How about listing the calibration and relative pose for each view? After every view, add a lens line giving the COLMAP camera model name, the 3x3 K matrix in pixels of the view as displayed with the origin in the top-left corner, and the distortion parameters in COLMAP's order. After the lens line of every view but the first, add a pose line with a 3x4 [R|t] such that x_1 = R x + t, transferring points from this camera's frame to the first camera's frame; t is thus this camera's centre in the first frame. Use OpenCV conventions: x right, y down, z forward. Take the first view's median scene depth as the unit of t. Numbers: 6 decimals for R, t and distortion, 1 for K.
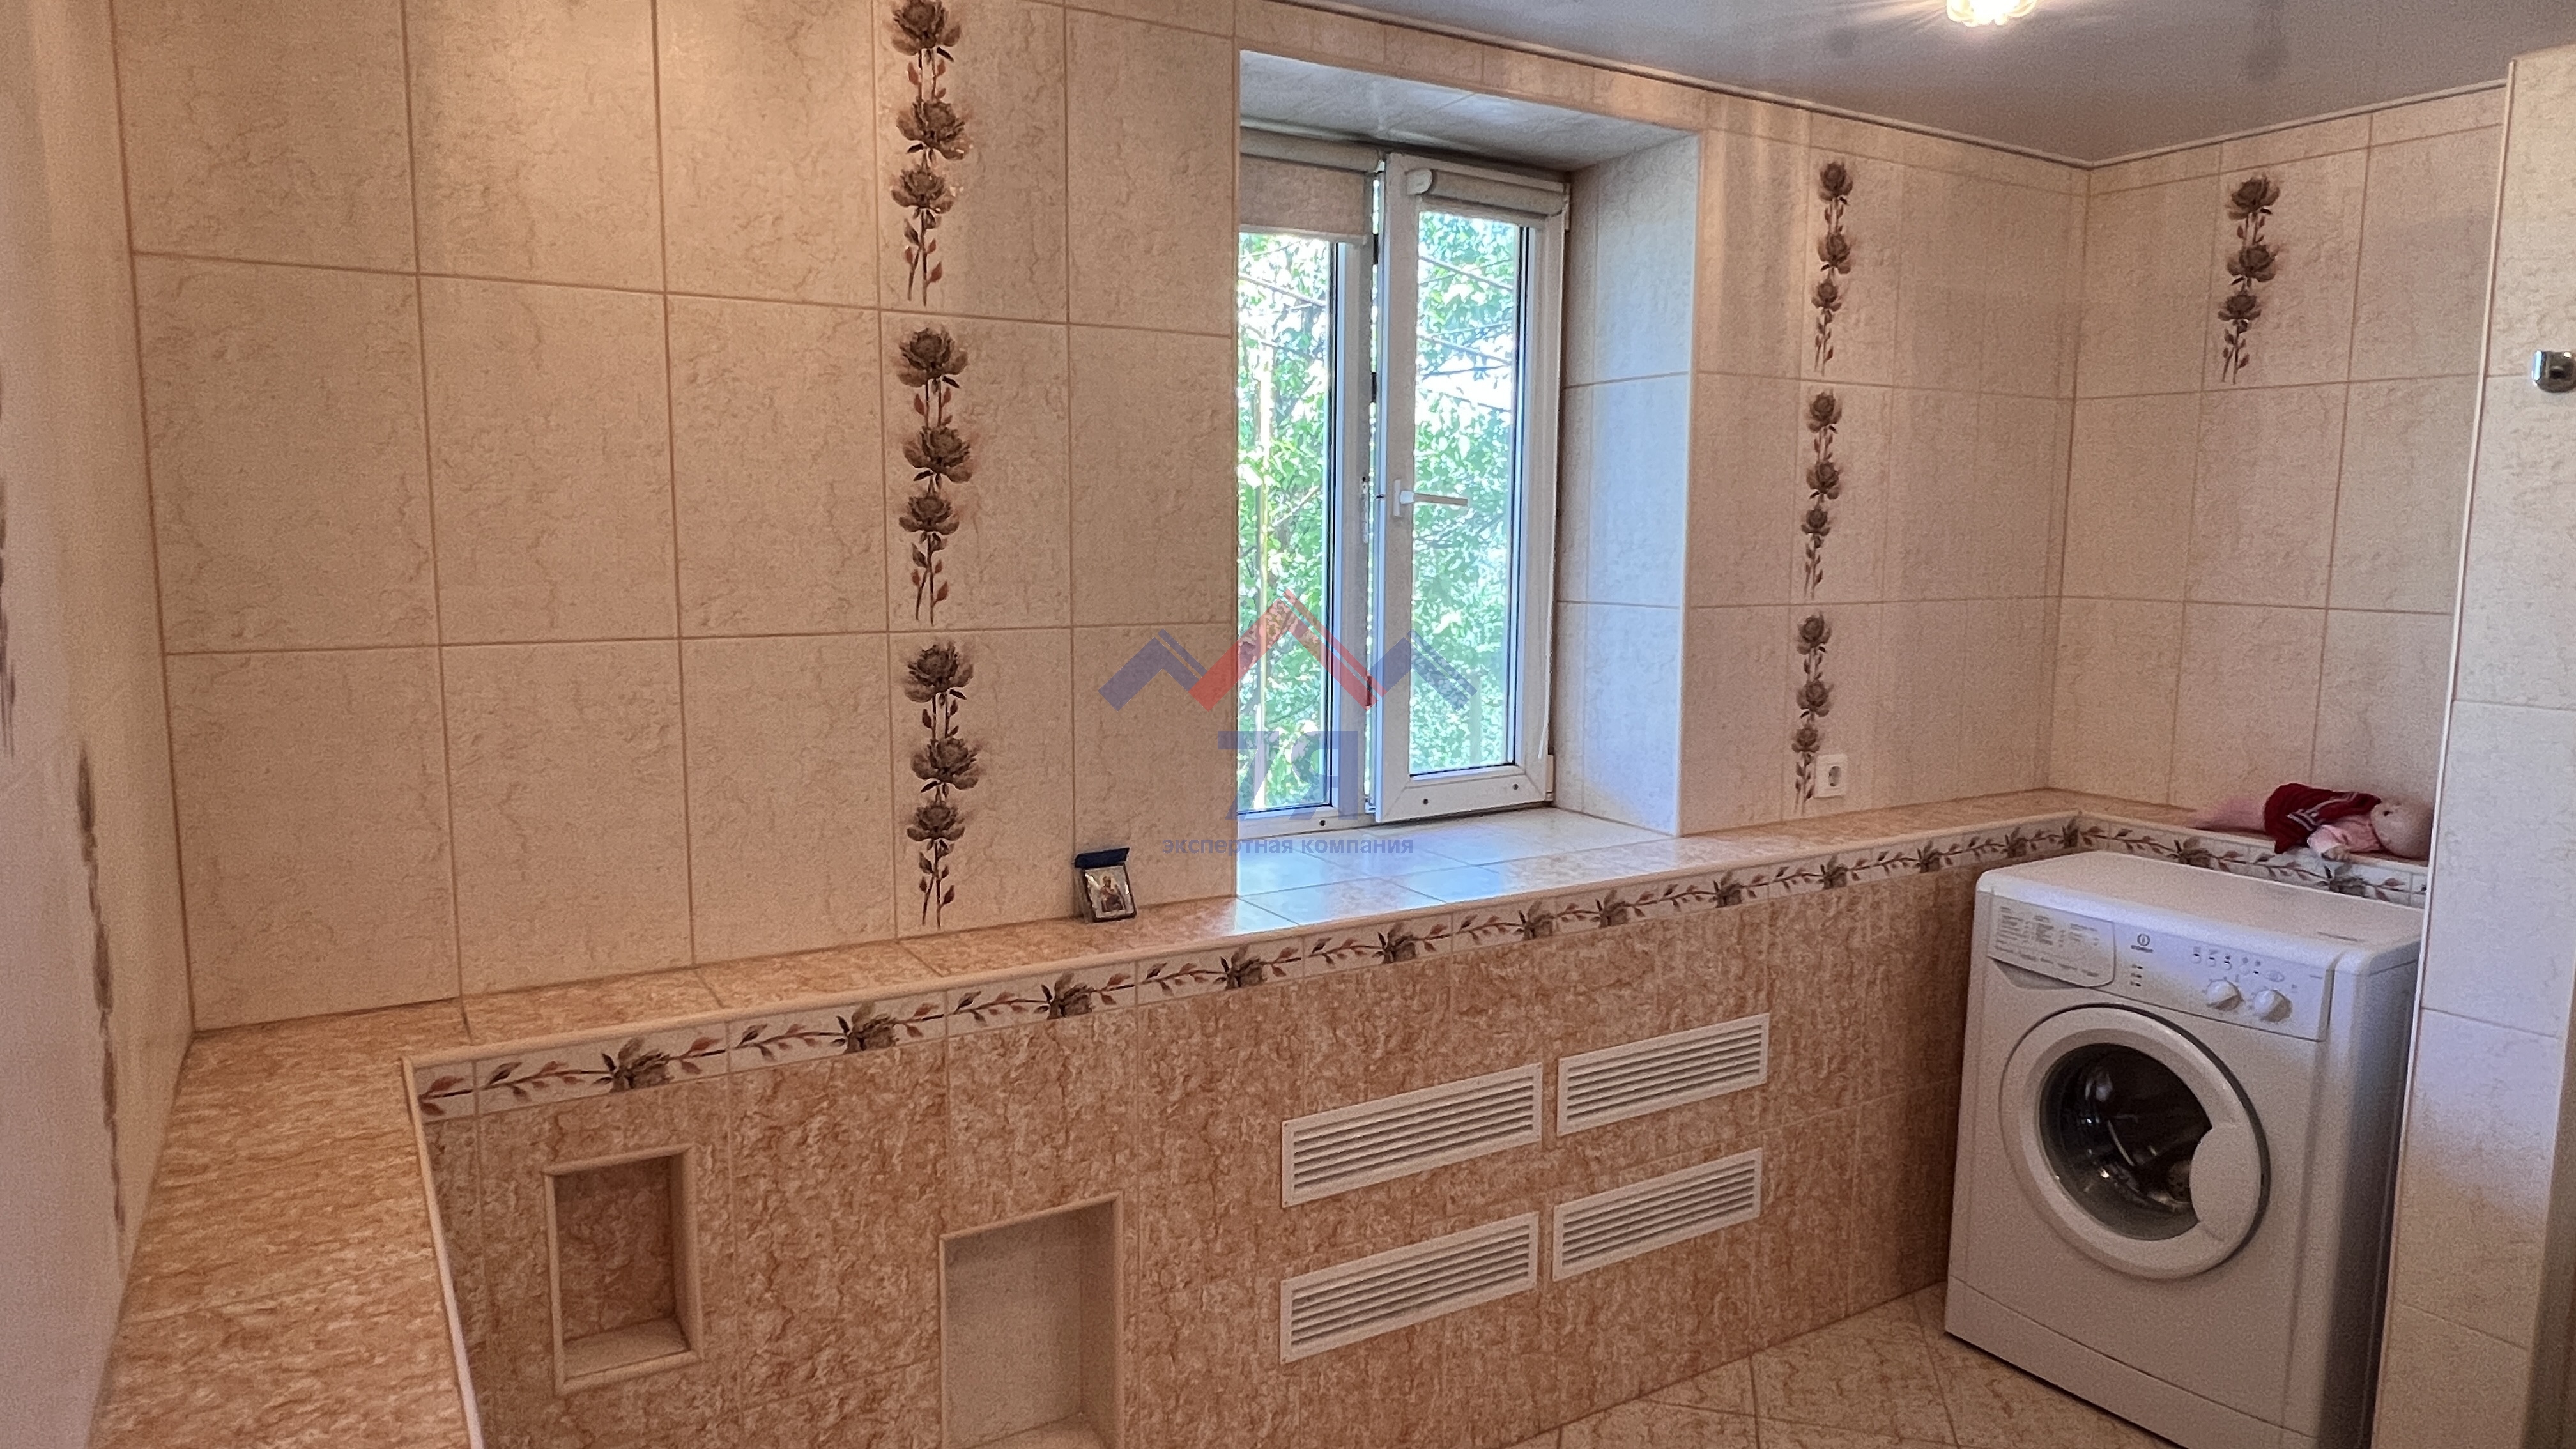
lens RADIAL K [[1550.5, 0, 1274.7], [0, 1550.5, 722.4], [0, 0, 1]] dist [-0.008967, 0.002658]
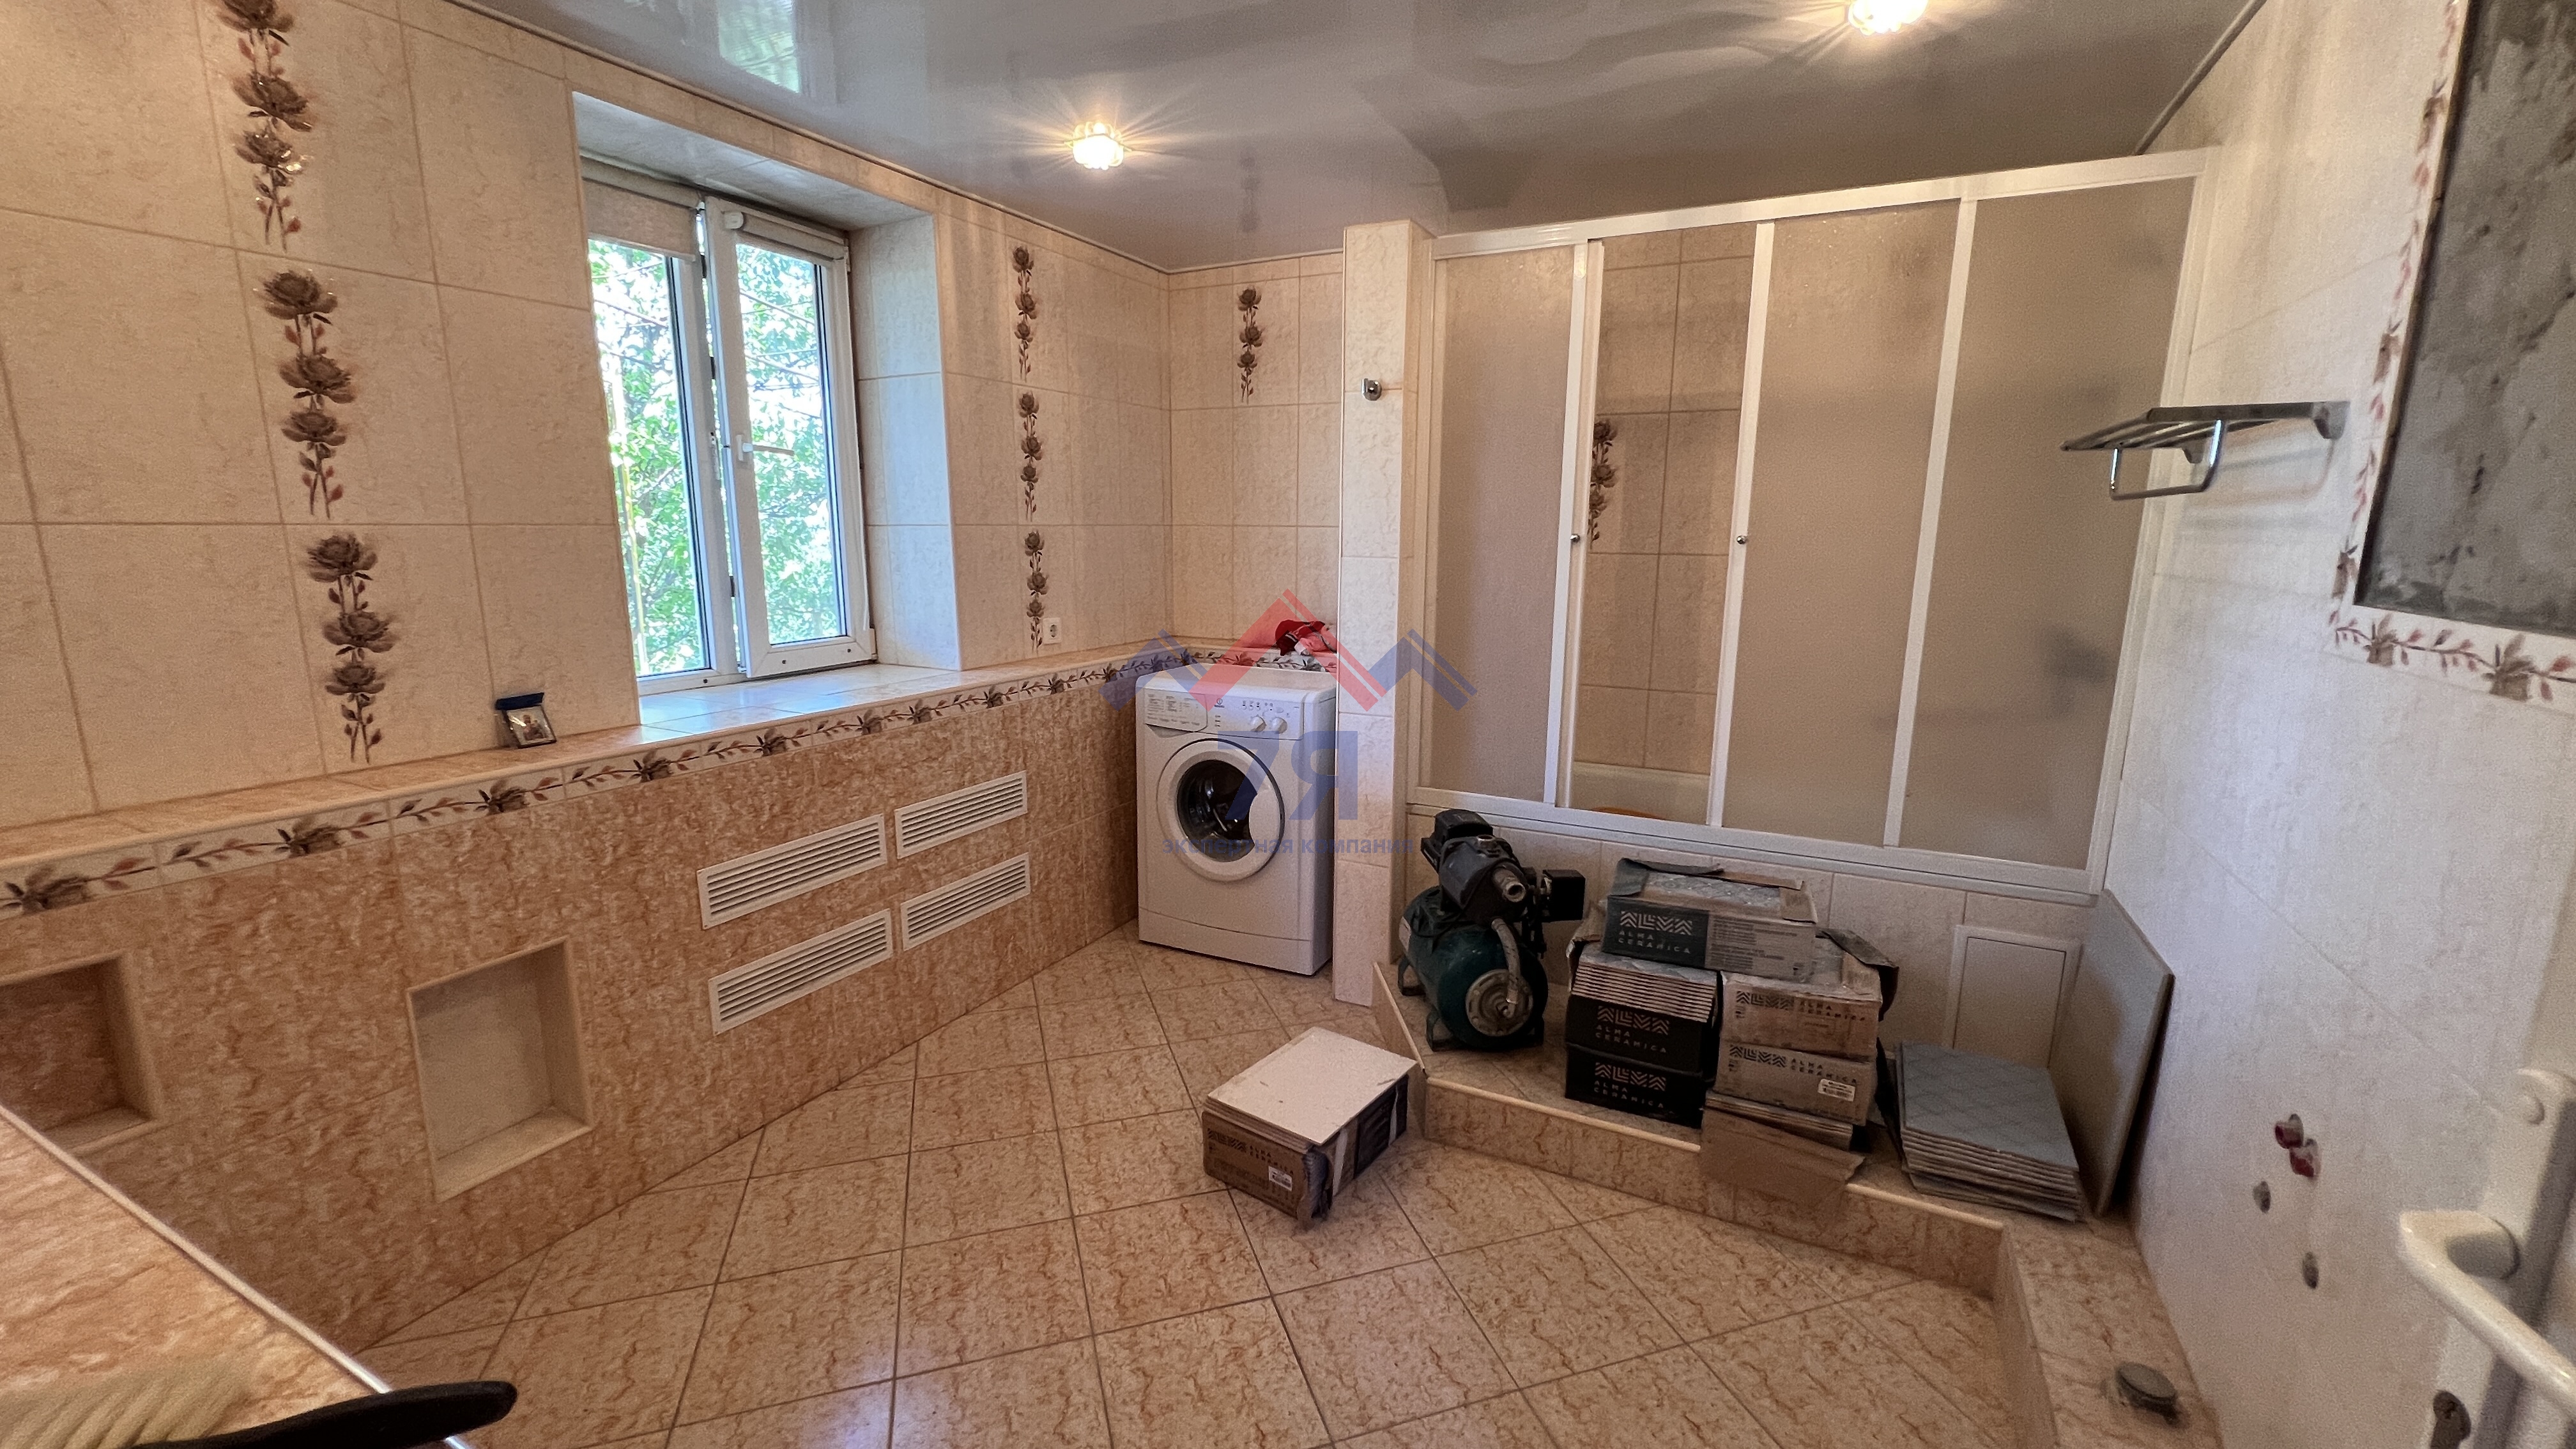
lens RADIAL K [[1035.4, 0, 1281.8], [0, 1035.4, 722.0], [0, 0, 1]] dist [0.001167, -0.000786]
pose [[0.852166, -0.096962, 0.514210, -0.011516], [0.065142, 0.994695, 0.079610, 0.067422], [-0.519201, -0.034344, 0.853962, -0.088778]]
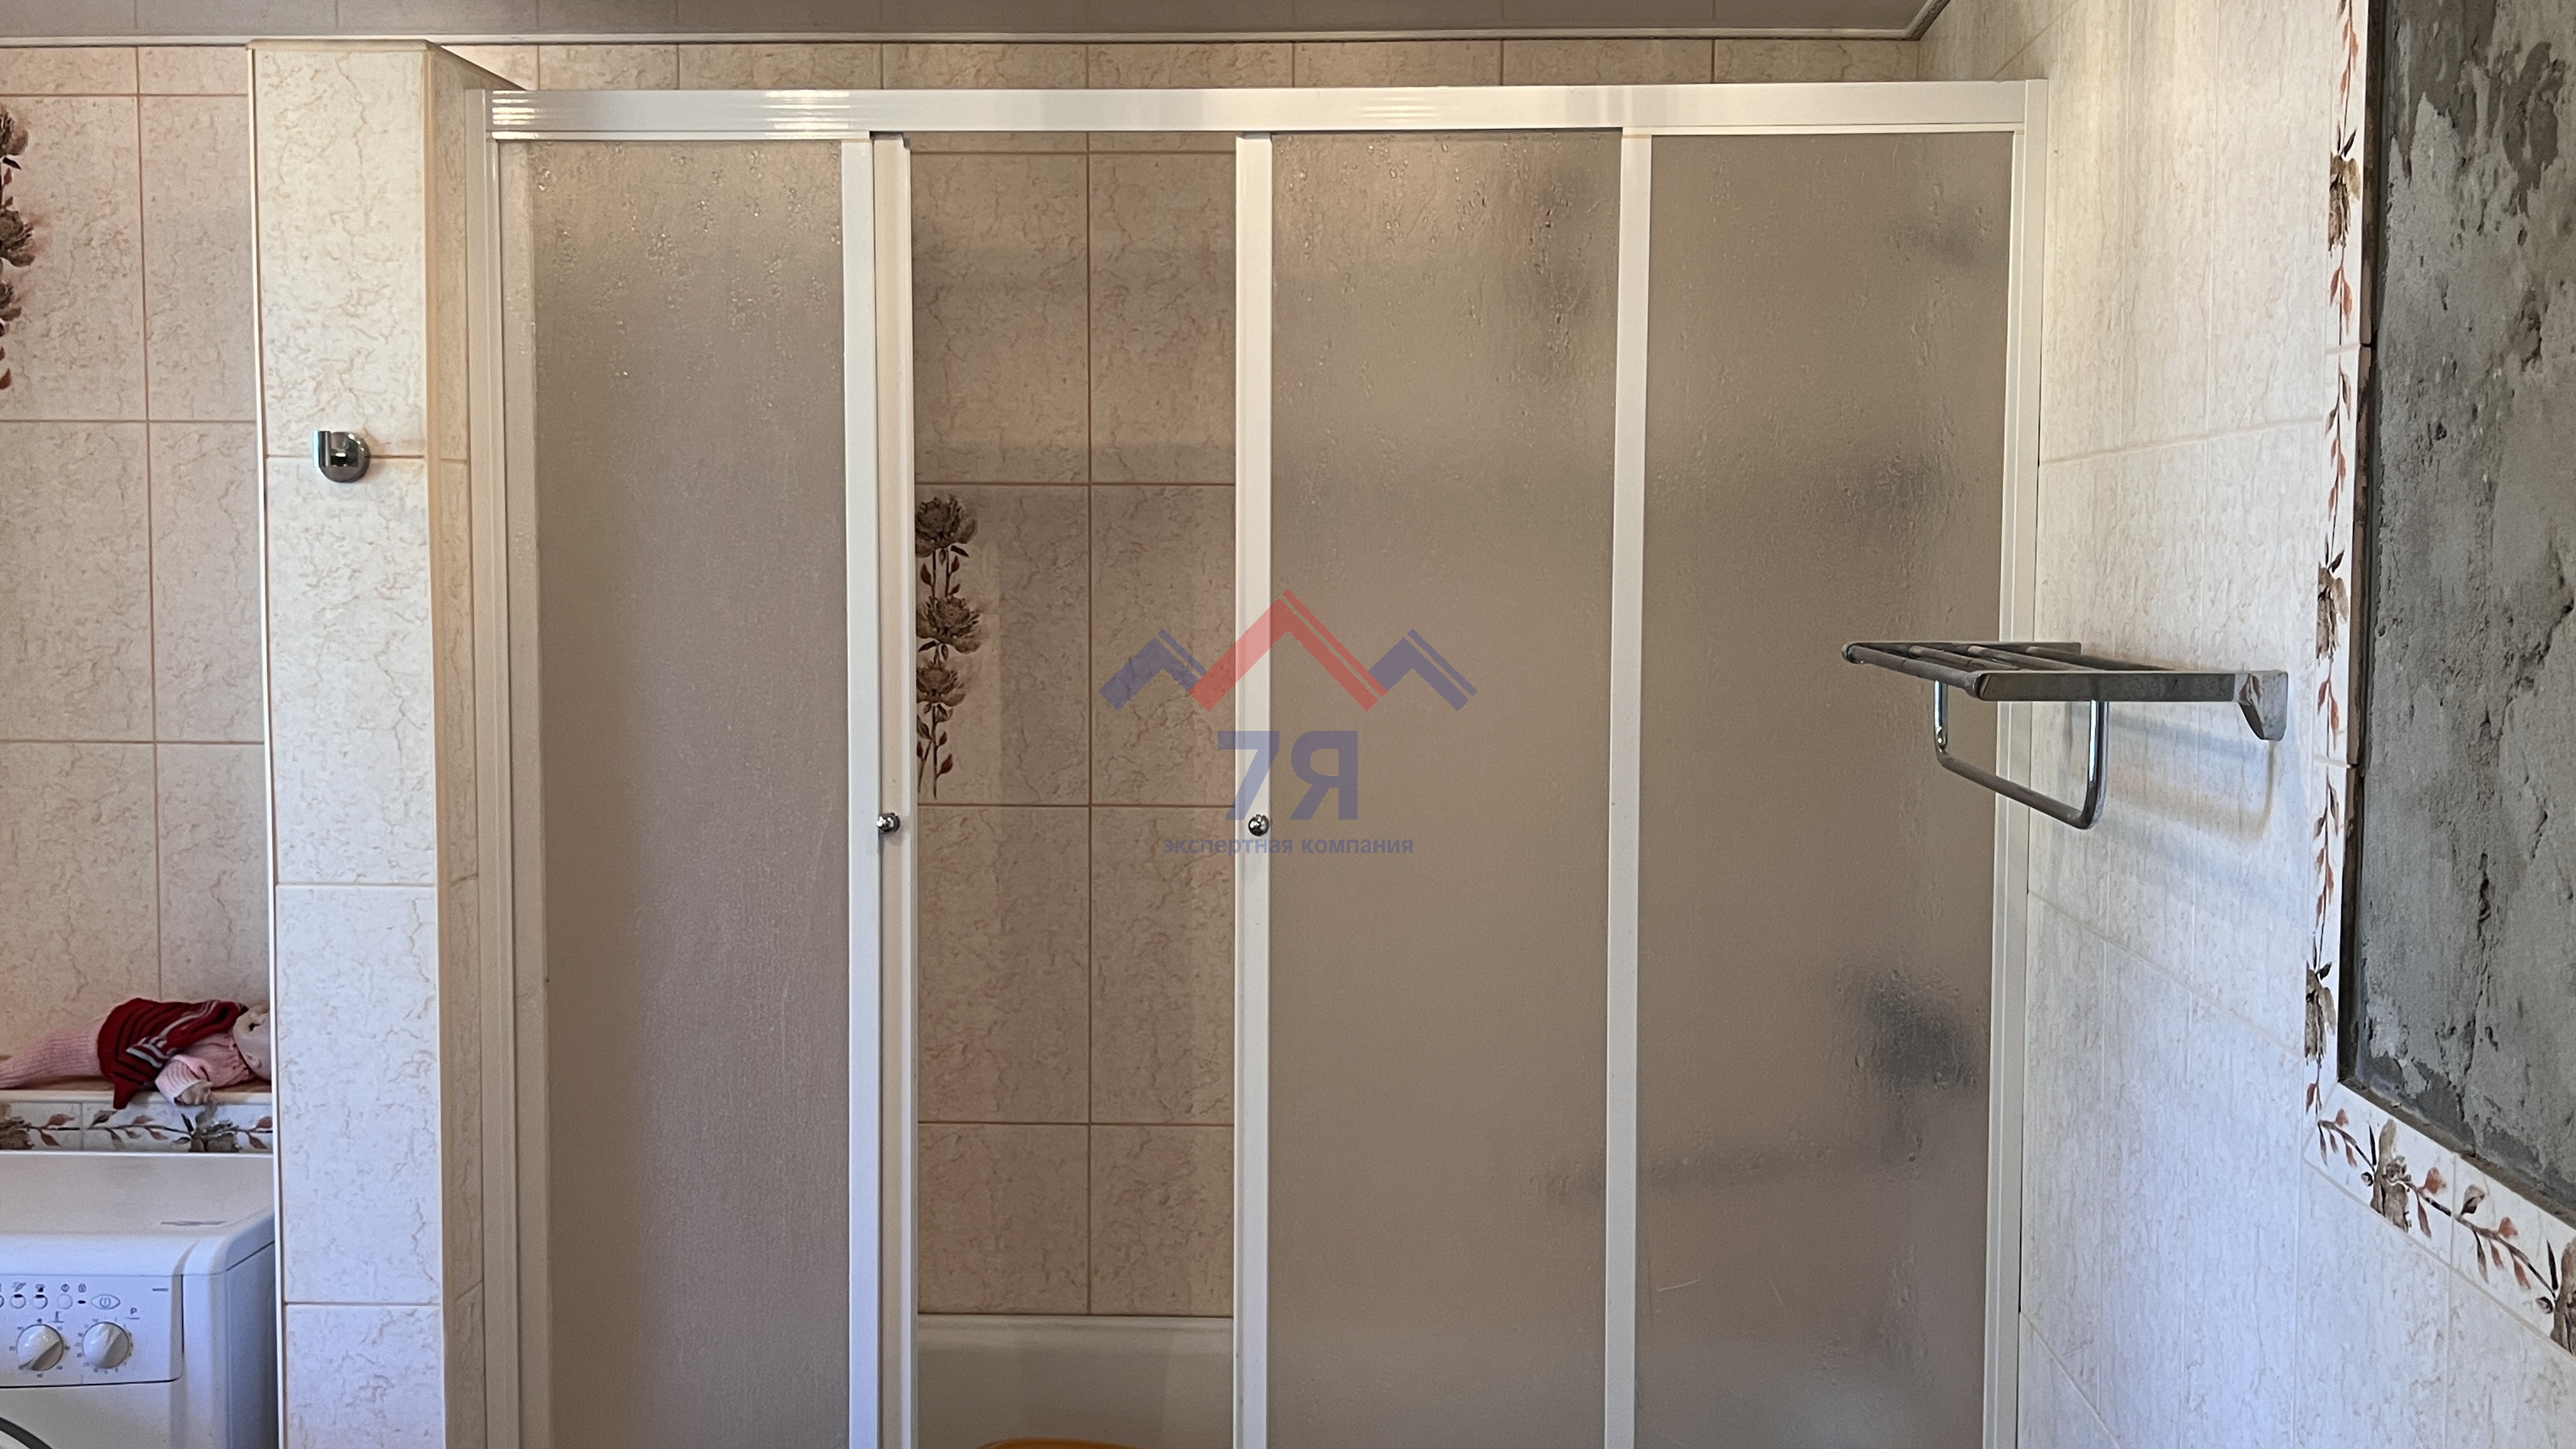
lens RADIAL K [[2580.0, 0, 1293.2], [0, 2580.0, 715.4], [0, 0, 1]] dist [0.012145, 0.000000]
pose [[0.569410, -0.057618, 0.820032, 0.019847], [0.103930, 0.994582, -0.002285, -0.032122], [-0.815457, 0.086527, 0.572314, -0.092958]]
